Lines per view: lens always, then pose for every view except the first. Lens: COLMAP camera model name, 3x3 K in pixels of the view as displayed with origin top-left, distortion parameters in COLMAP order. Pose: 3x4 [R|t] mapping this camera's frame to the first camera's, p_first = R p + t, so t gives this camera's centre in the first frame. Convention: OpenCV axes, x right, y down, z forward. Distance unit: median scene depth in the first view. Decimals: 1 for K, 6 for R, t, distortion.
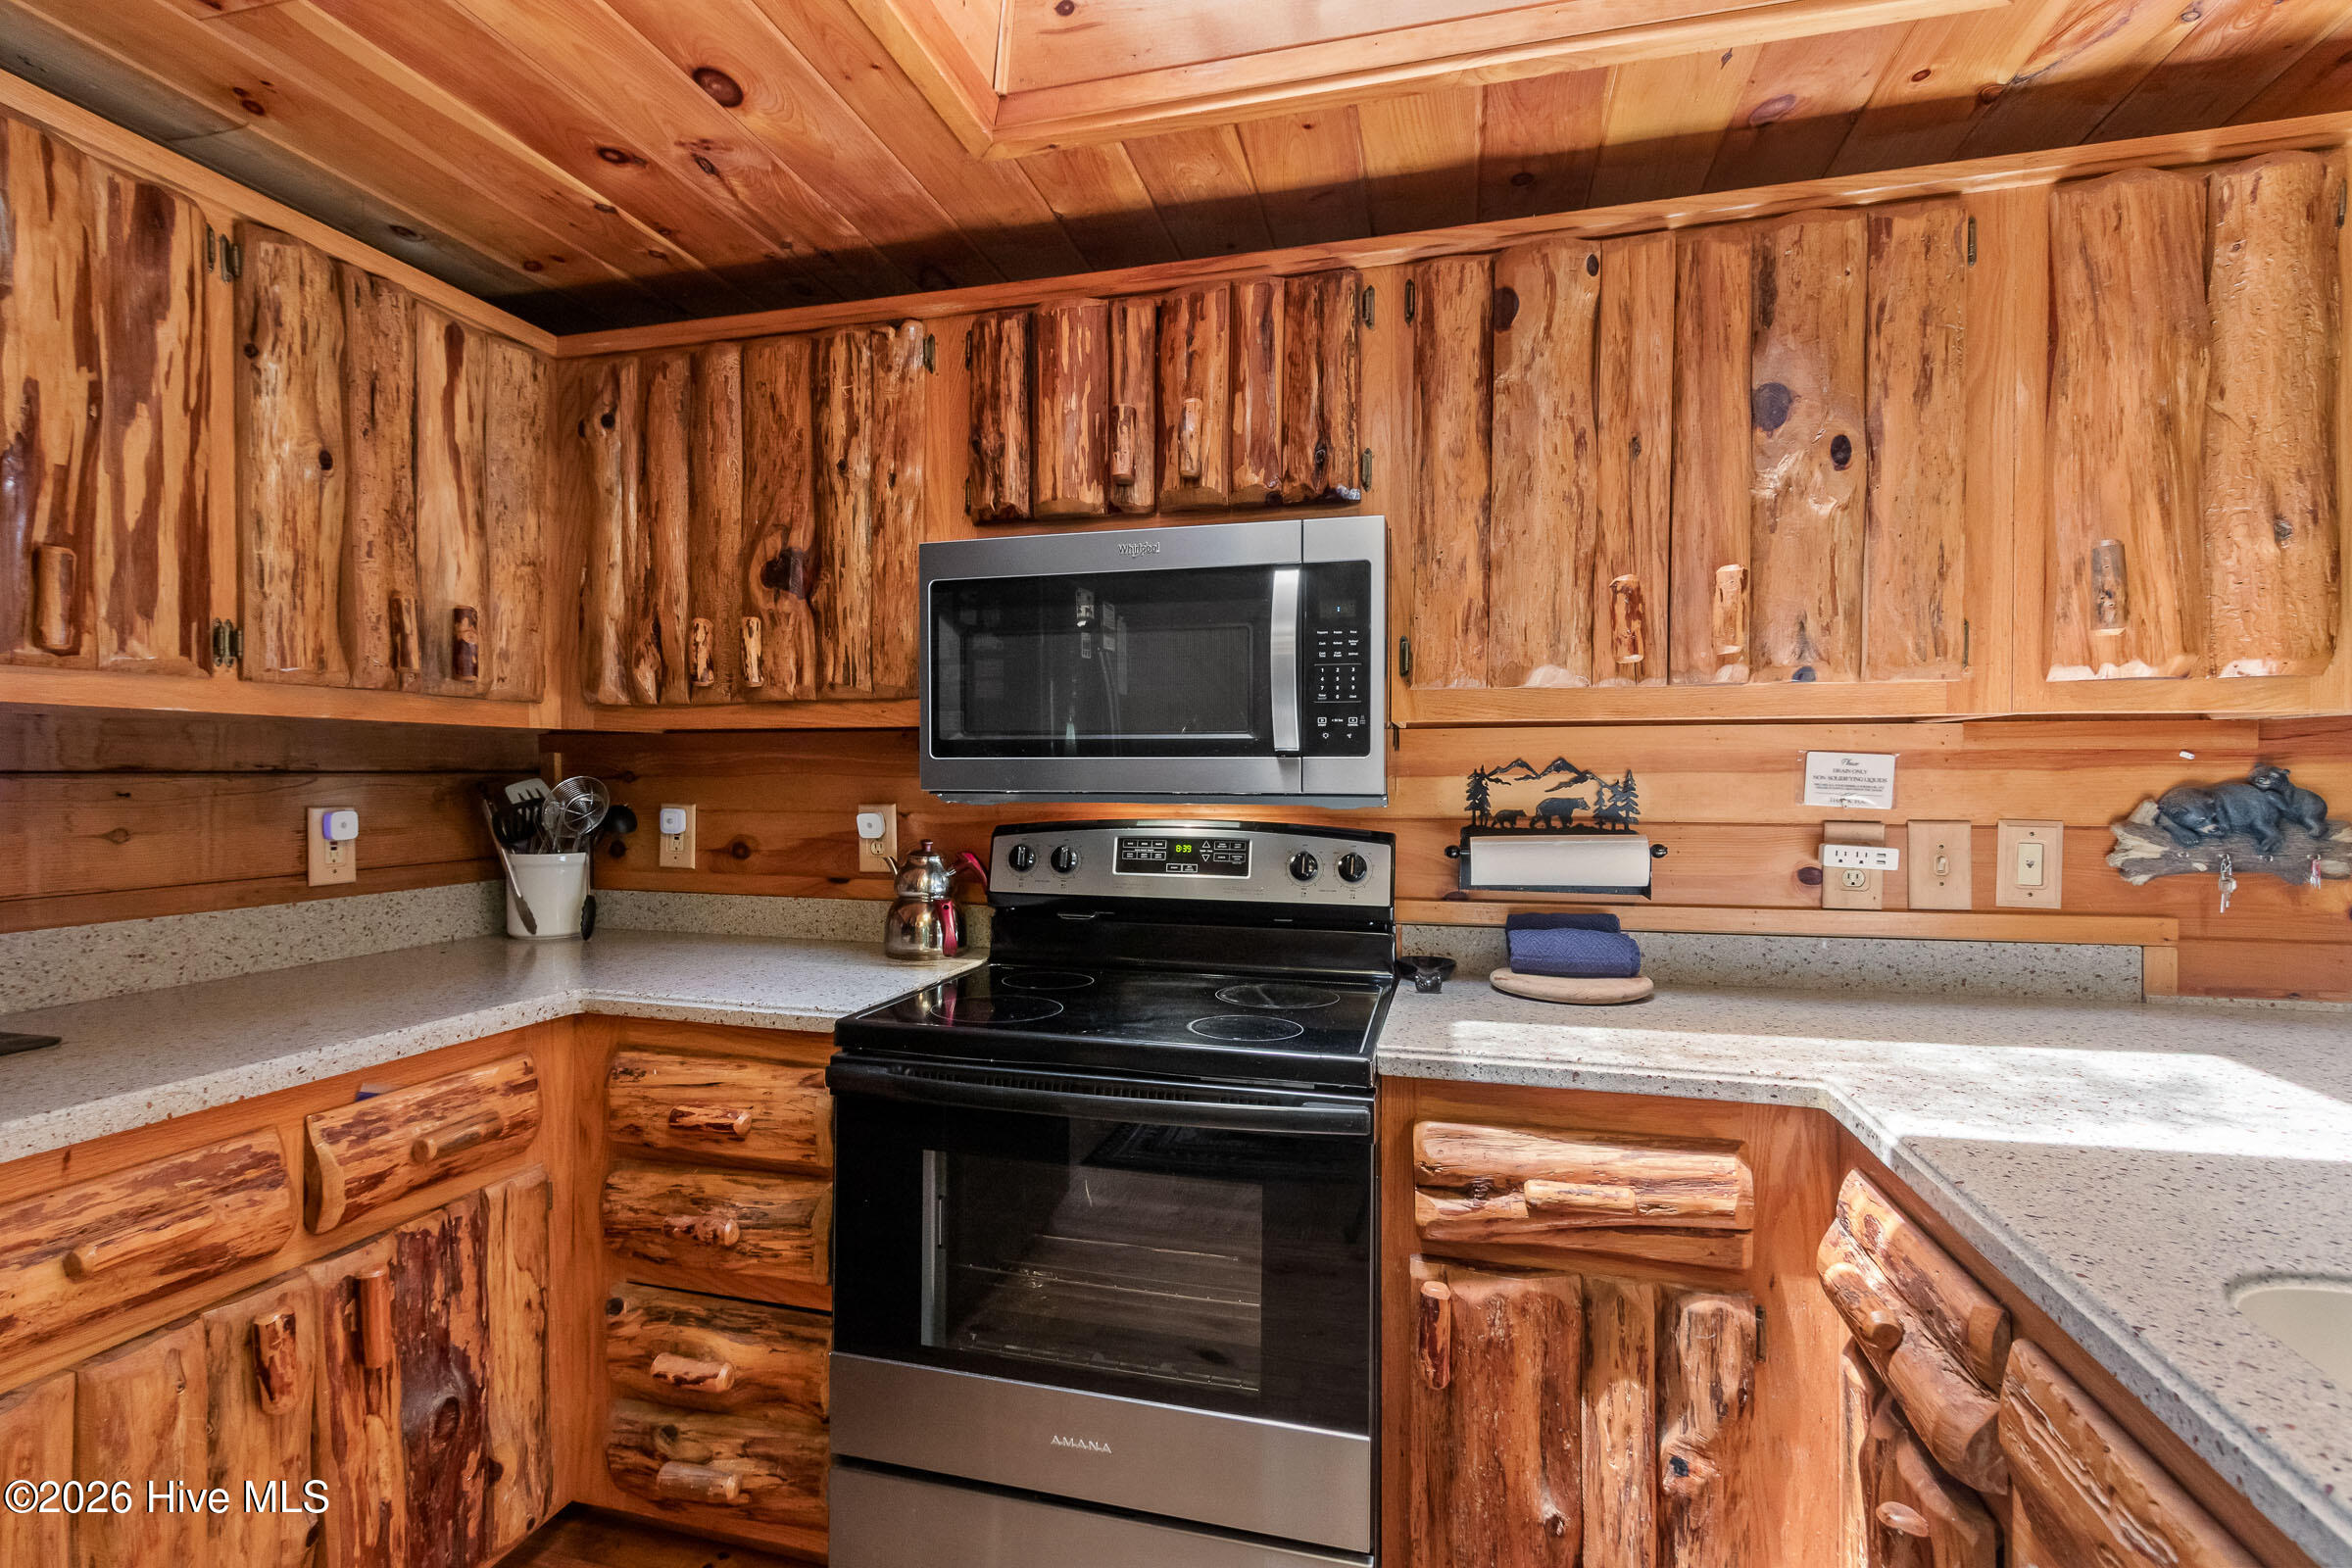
lens RADIAL K [[1105.8, 0, 1142.4], [0, 1105.8, 787.4], [0, 0, 1]] dist [0.008823, -0.005415]
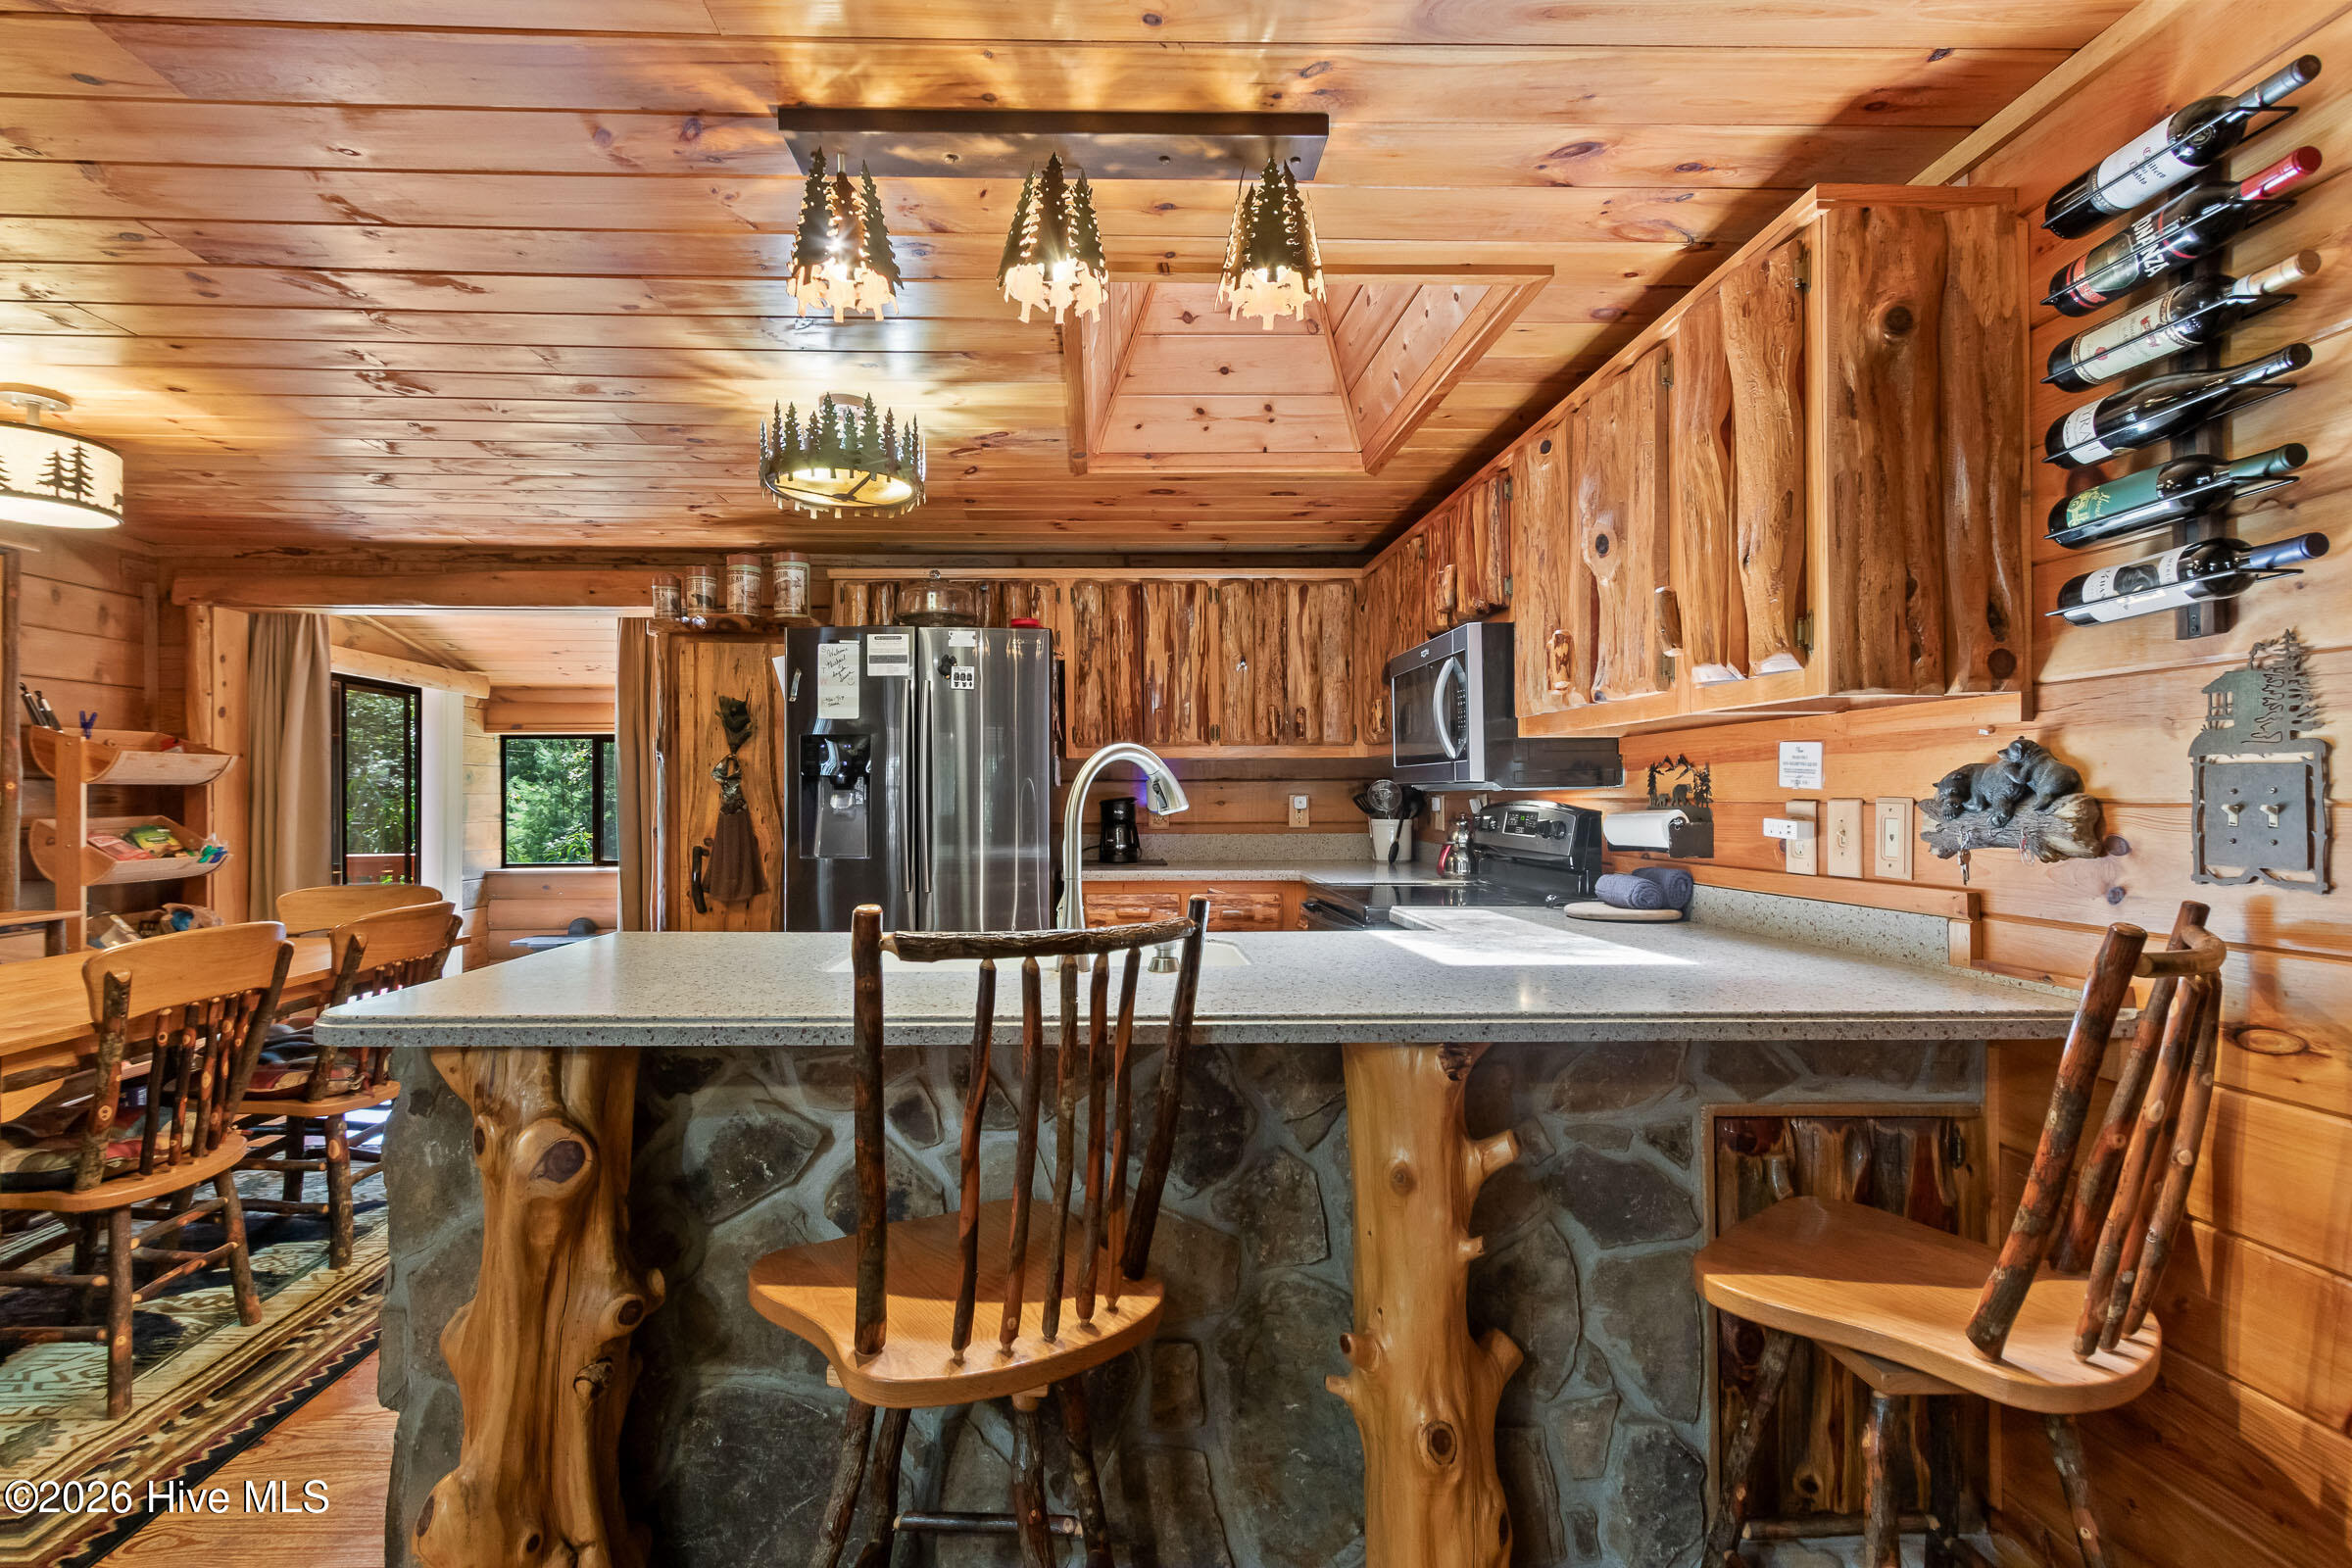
lens RADIAL K [[1114.0, 0, 1138.4], [0, 1114.0, 786.2], [0, 0, 1]] dist [0.012522, 0.000166]
pose [[0.305027, -0.010372, -0.952287, 1.644182], [-0.006669, 0.999893, -0.013027, 0.039060], [0.952320, 0.010324, 0.304925, -0.038390]]
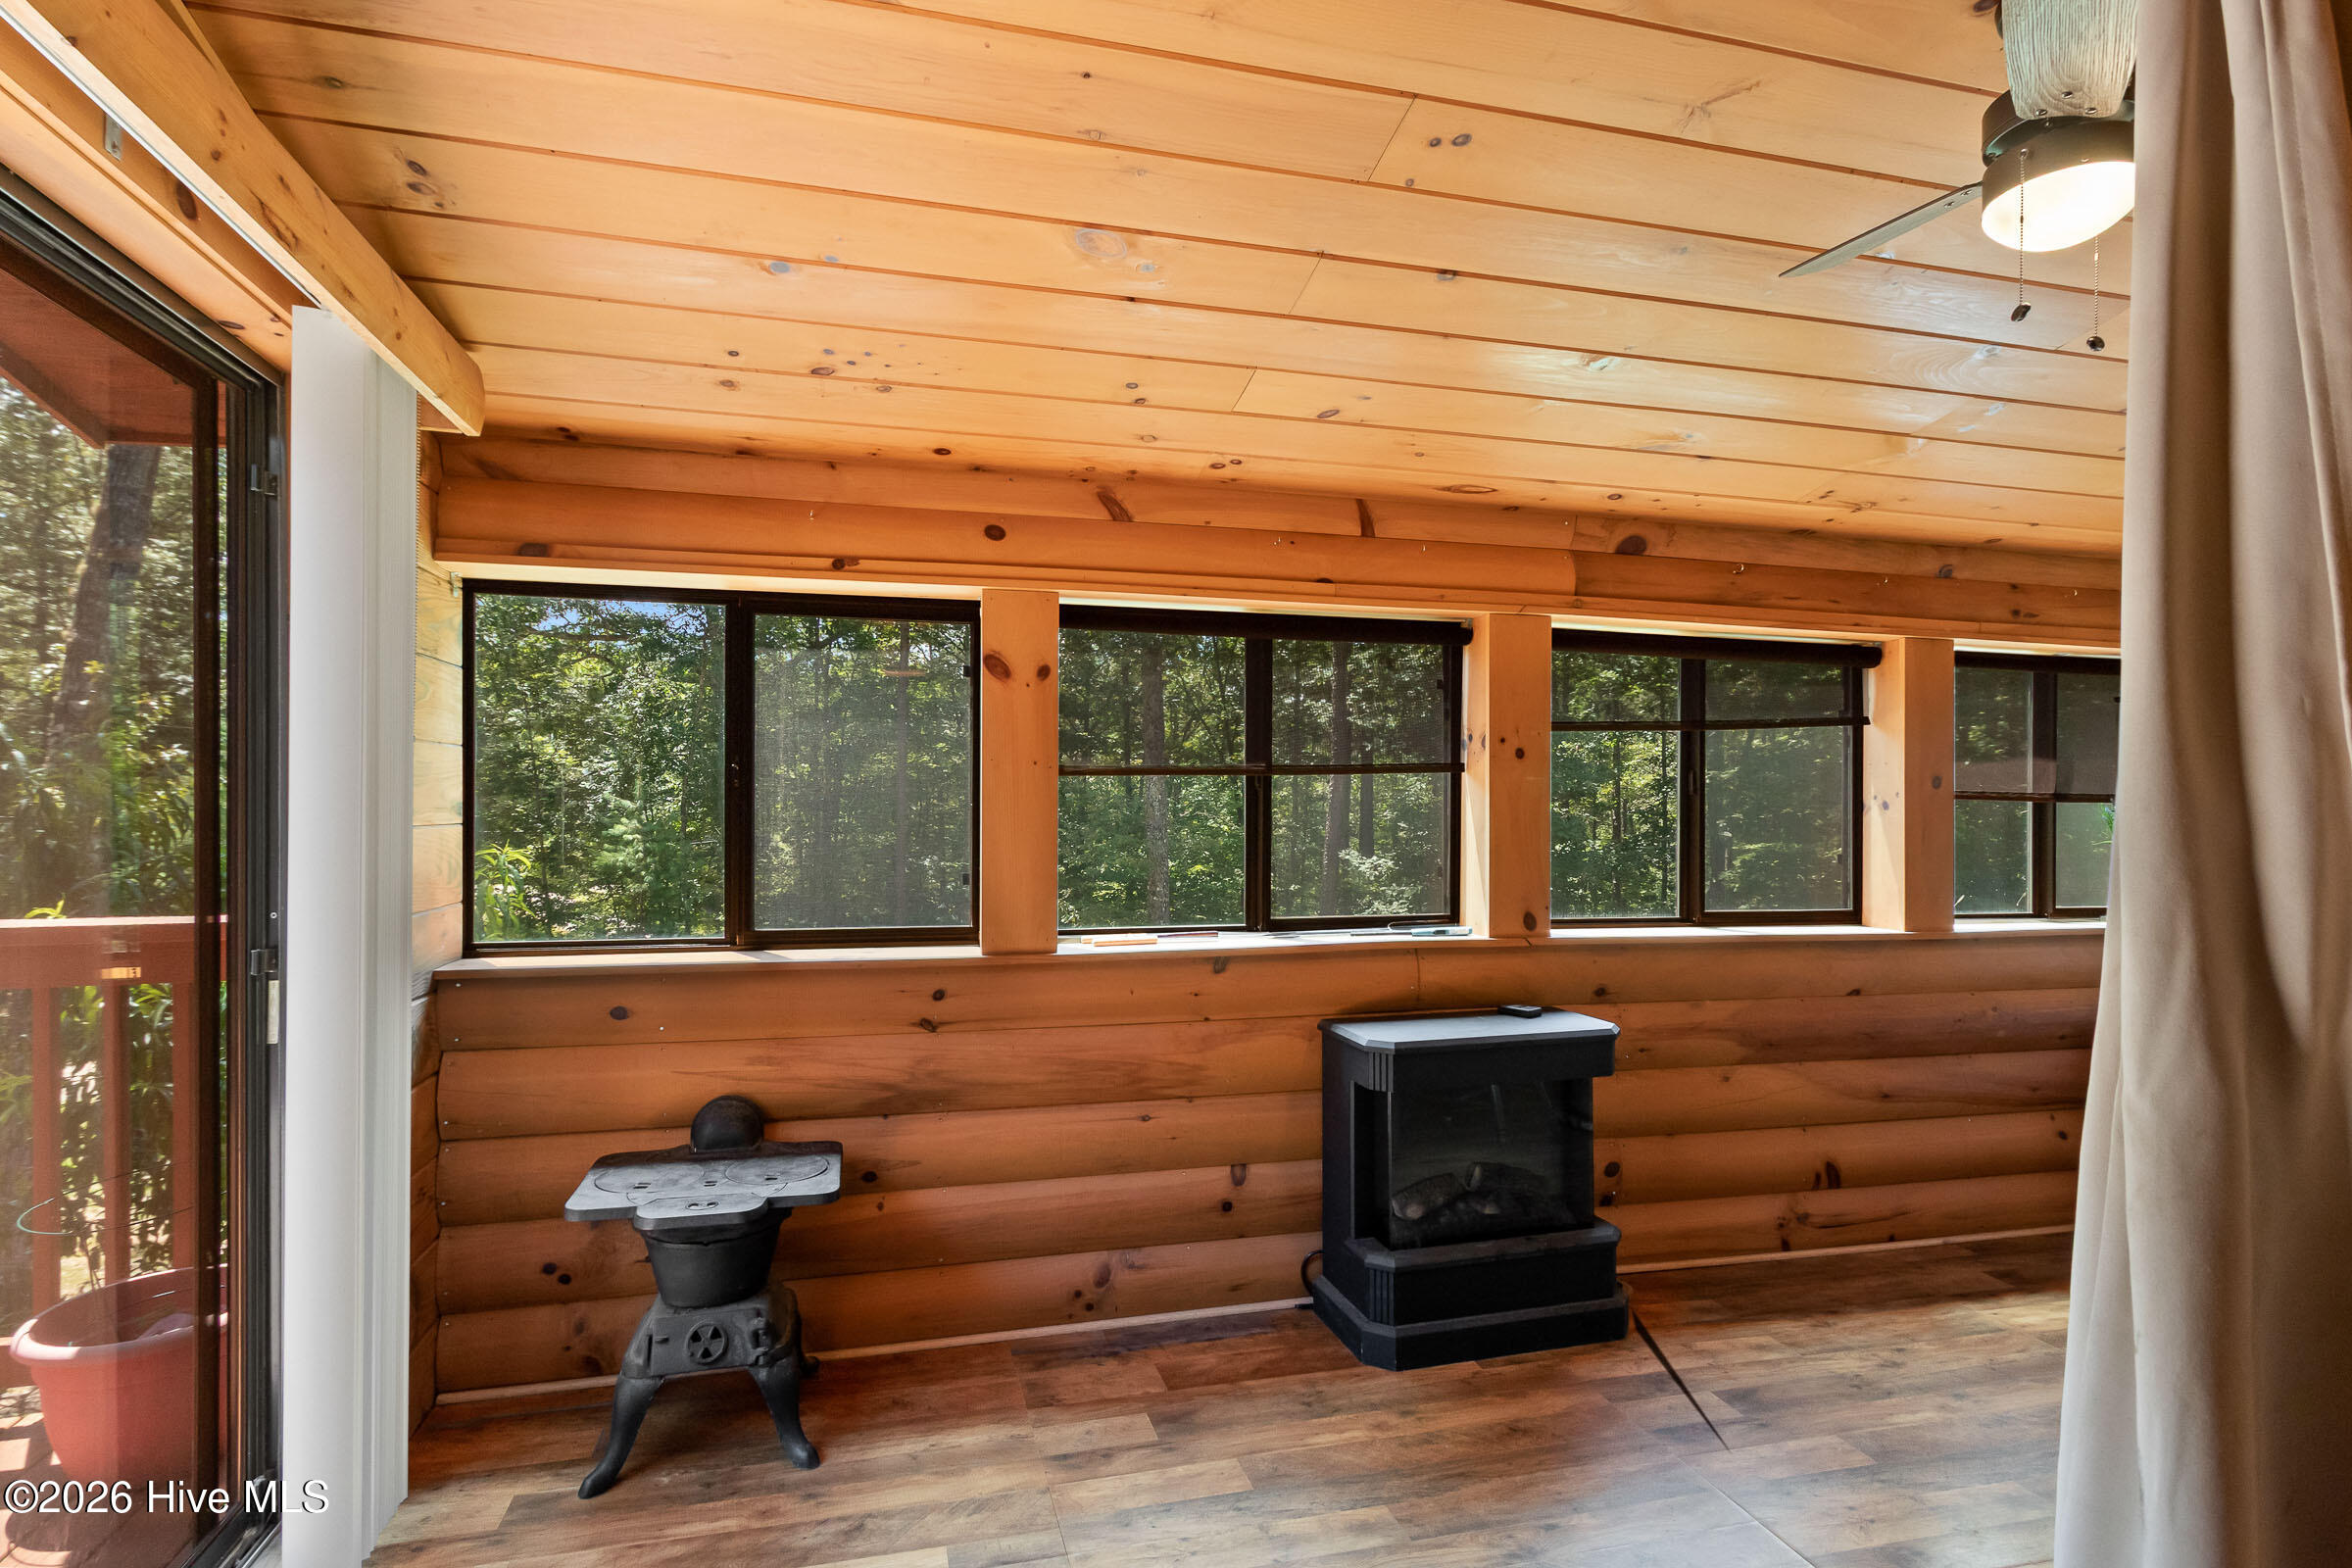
lens RADIAL K [[1155.9, 0, 1136.1], [0, 1155.9, 794.2], [0, 0, 1]] dist [0.006963, -0.005283]
pose [[0.486386, 0.000347, -0.873744, -1.258775], [-0.015897, 0.999838, -0.008452, 0.090307], [0.873599, 0.018001, 0.486313, -0.985726]]
